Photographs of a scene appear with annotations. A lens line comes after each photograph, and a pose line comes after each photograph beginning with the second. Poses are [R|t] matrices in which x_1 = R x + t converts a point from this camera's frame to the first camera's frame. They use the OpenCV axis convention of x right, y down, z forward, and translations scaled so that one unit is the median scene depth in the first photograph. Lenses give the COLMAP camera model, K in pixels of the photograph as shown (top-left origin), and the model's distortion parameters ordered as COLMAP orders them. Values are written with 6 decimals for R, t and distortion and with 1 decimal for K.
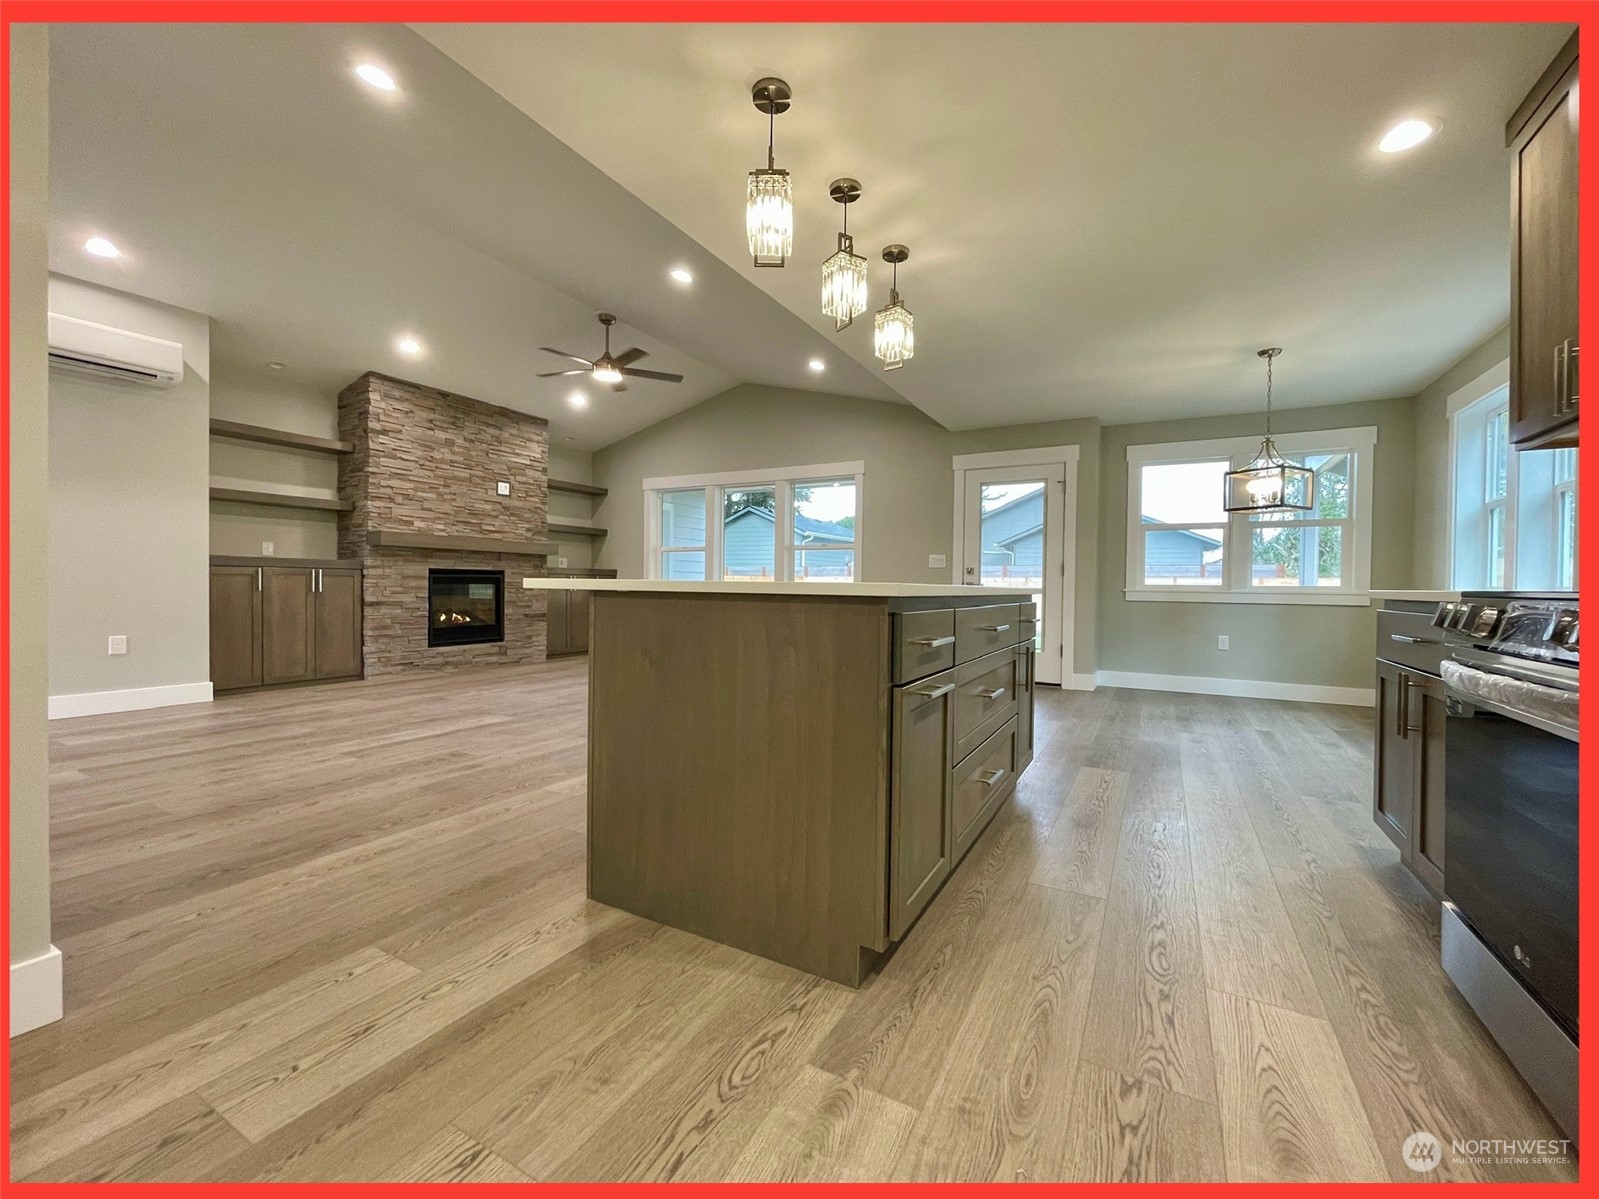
lens RADIAL K [[650.0, 0, 809.6], [0, 650.0, 589.0], [0, 0, 1]] dist [-0.004239, -0.000661]
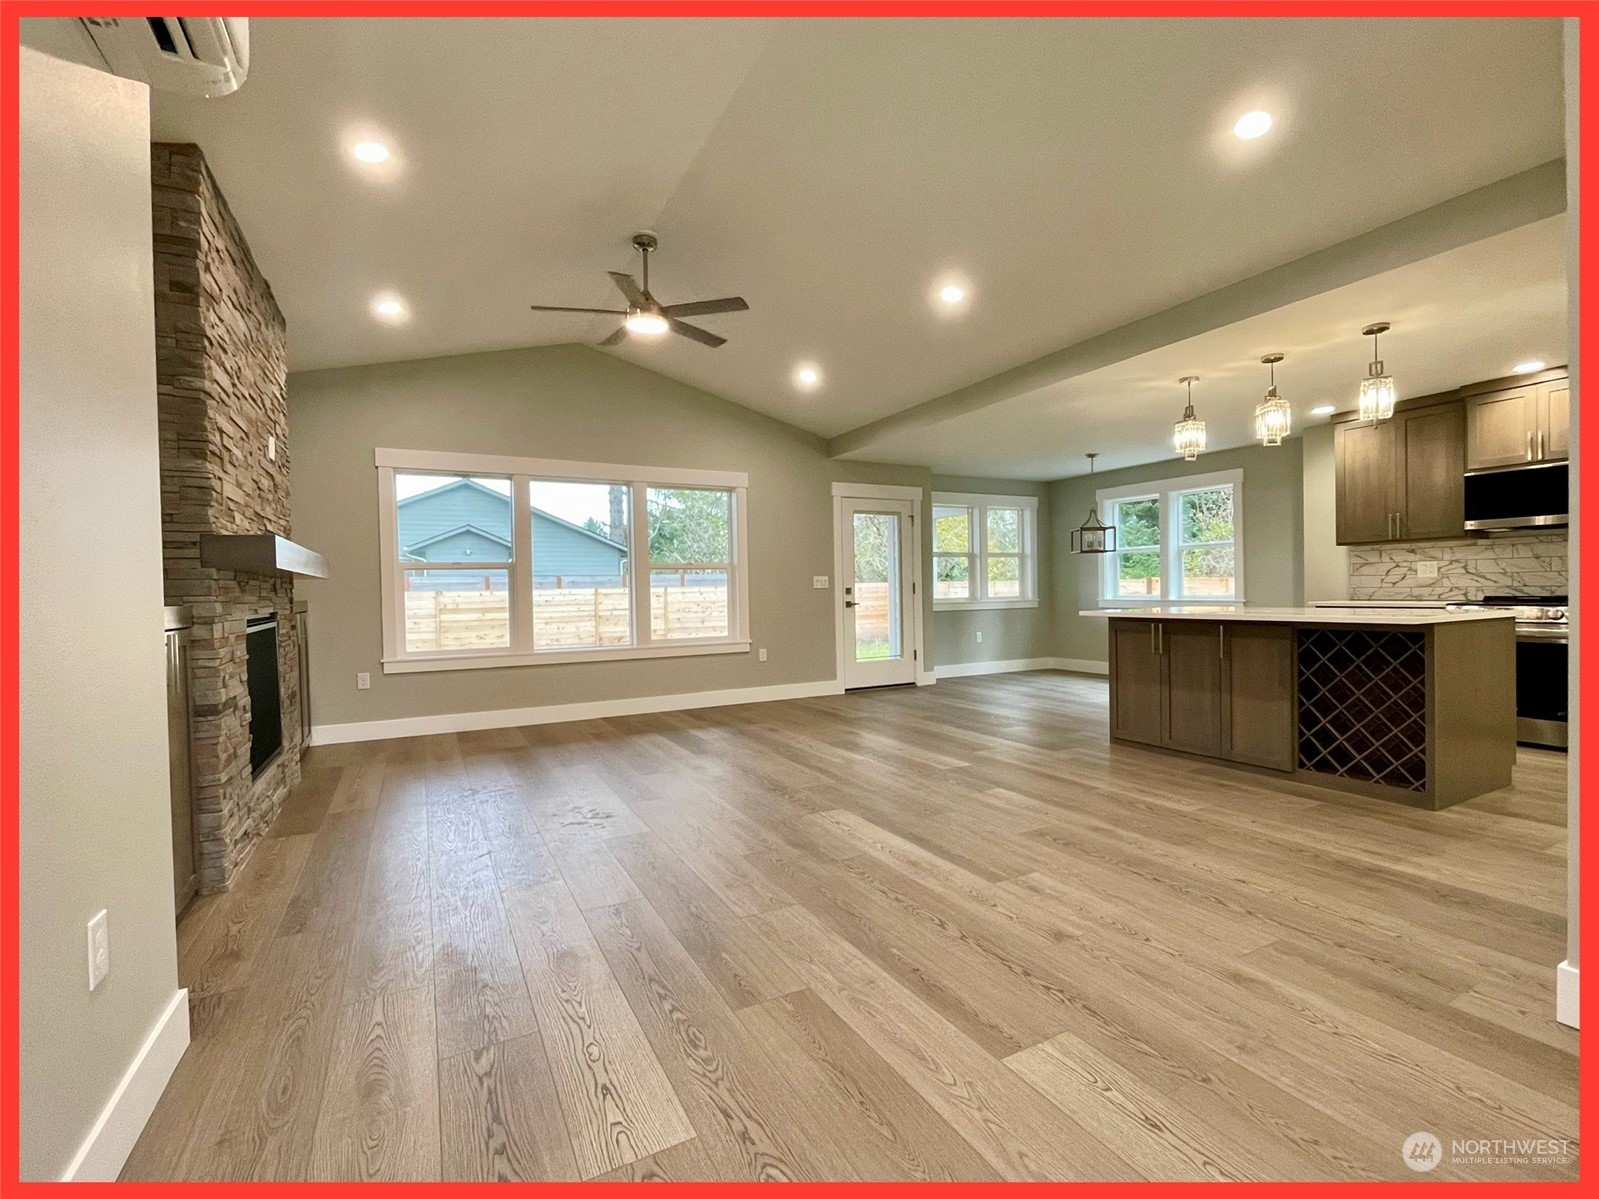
lens RADIAL K [[738.2, 0, 805.5], [0, 738.2, 597.2], [0, 0, 1]] dist [0.000146, 0.001050]
pose [[0.539106, -0.033743, 0.841562, -1.794854], [0.031382, 0.999308, 0.019965, -0.096233], [-0.841653, 0.015646, 0.539792, 0.869631]]
